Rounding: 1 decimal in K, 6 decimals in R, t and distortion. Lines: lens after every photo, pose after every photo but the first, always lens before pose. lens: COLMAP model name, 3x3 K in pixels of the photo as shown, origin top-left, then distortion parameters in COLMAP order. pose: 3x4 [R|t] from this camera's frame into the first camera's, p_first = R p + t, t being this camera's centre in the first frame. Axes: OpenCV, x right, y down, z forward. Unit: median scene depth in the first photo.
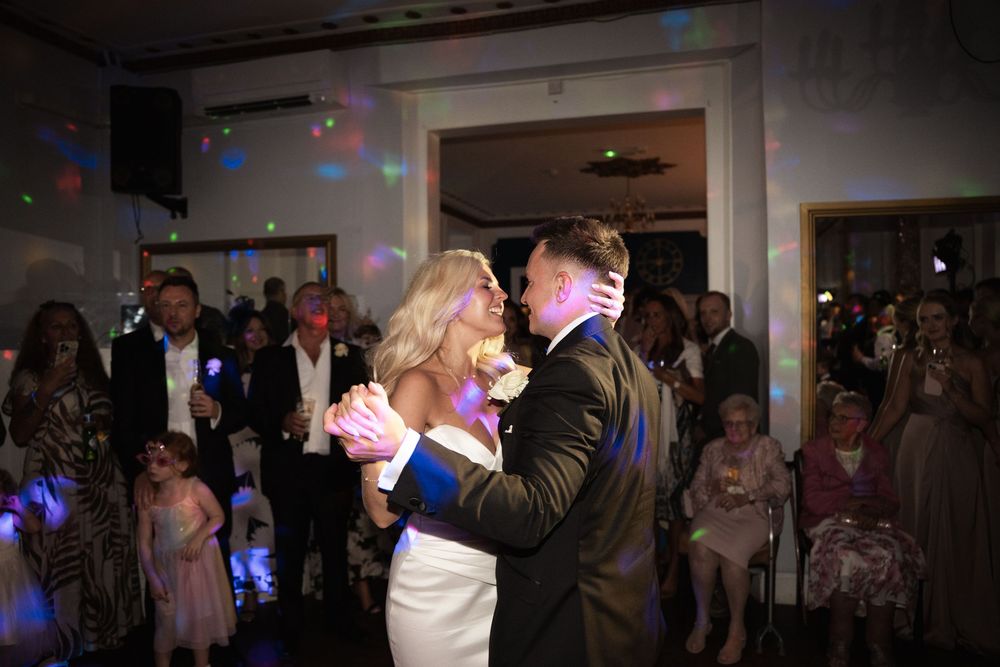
lens RADIAL K [[696.0, 0, 491.6], [0, 696.0, 343.4], [0, 0, 1]] dist [-0.138446, 0.102668]
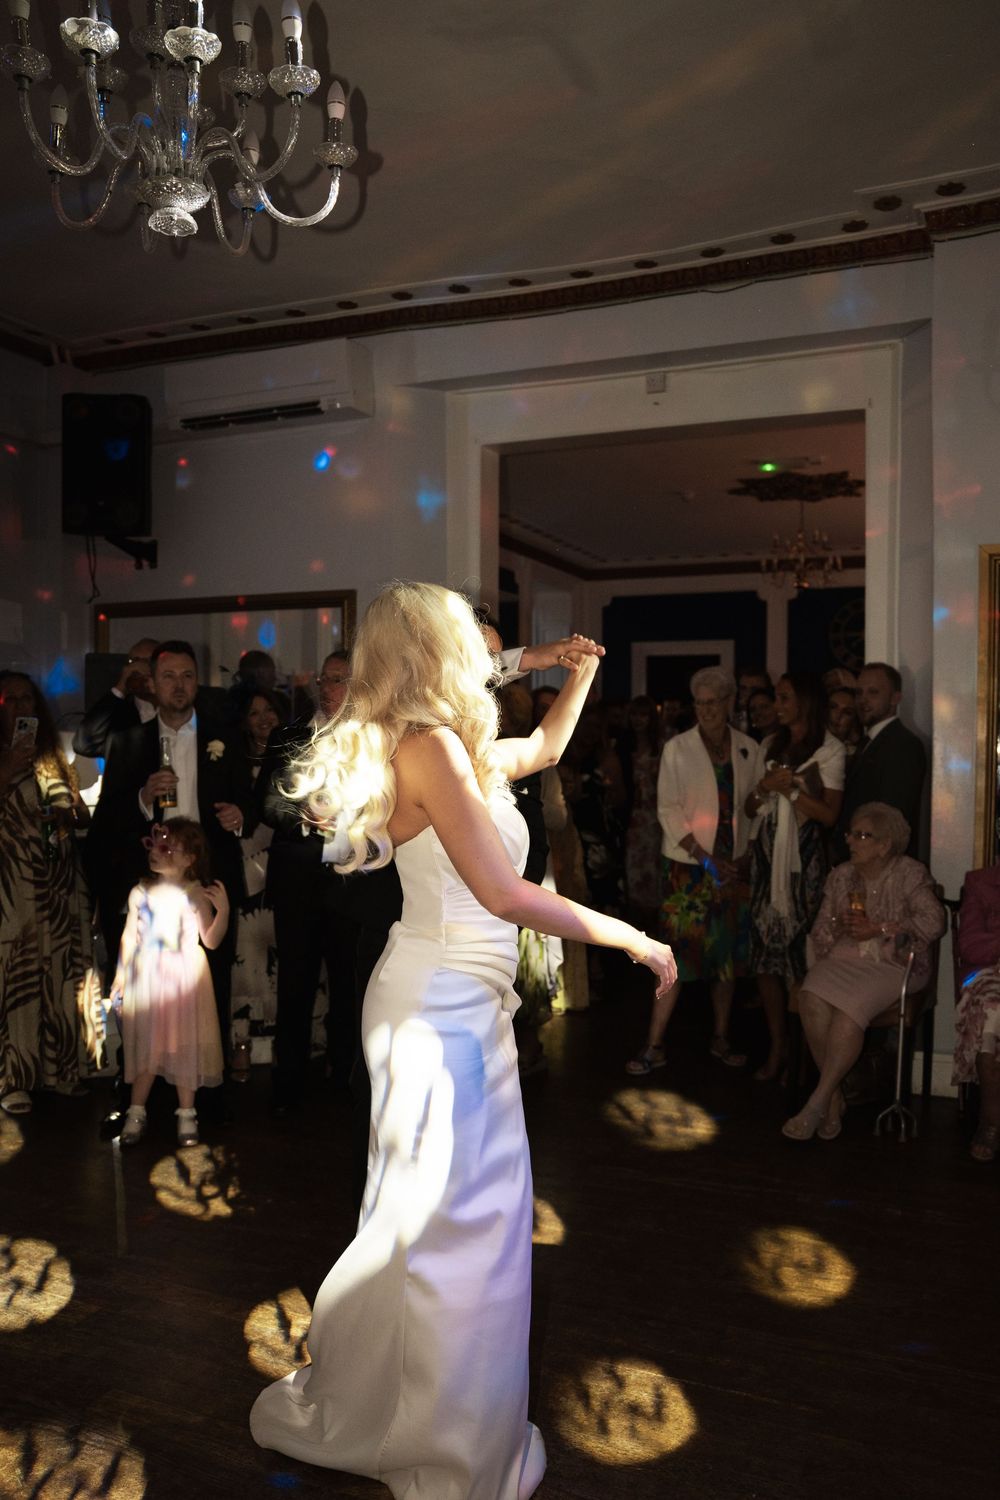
lens RADIAL K [[1180.3, 0, 495.6], [0, 1180.3, 802.4], [0, 0, 1]] dist [-0.133812, 0.097754]
pose [[0.992577, 0.016823, -0.120451, 0.084972], [-0.014291, 0.999659, 0.021851, 0.043443], [0.120777, -0.019968, 0.992479, -0.250677]]
